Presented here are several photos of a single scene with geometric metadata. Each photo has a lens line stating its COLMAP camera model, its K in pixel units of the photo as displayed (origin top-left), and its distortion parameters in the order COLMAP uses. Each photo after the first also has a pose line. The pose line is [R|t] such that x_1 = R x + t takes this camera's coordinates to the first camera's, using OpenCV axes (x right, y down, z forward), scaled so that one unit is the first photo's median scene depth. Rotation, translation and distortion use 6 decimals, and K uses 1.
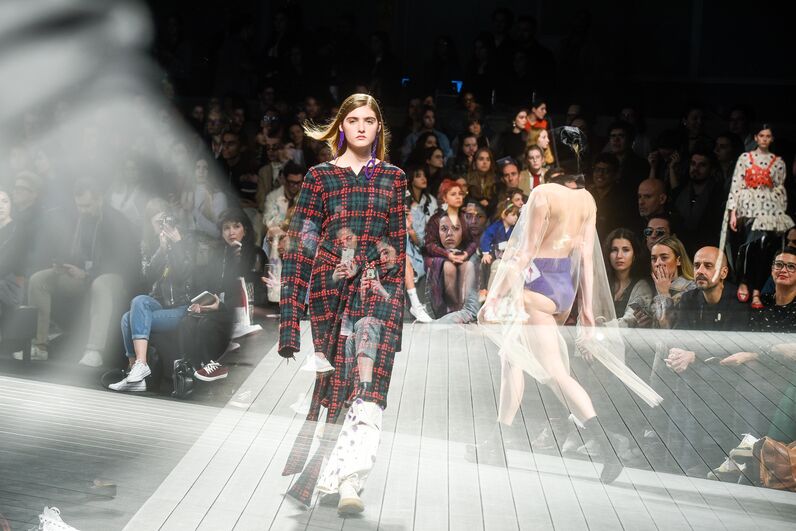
lens RADIAL K [[2759.4, 0, 398.0], [0, 2759.4, 265.5], [0, 0, 1]] dist [-2.800657, -0.033477]
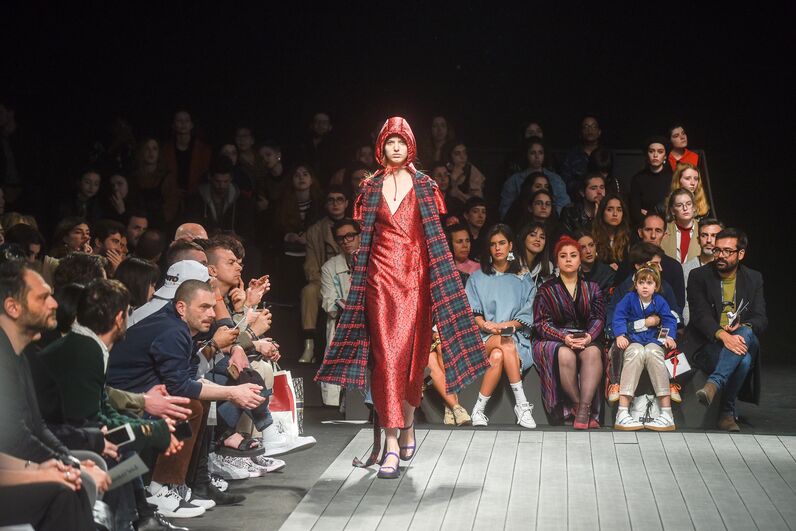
lens RADIAL K [[3225.1, 0, 398.0], [0, 3225.1, 265.5], [0, 0, 1]] dist [0.686625, 0.703692]
pose [[0.999671, -0.008928, -0.024030, -0.005722], [0.008455, 0.999769, -0.019735, -0.006691], [0.024201, 0.019526, 0.999516, 0.126209]]
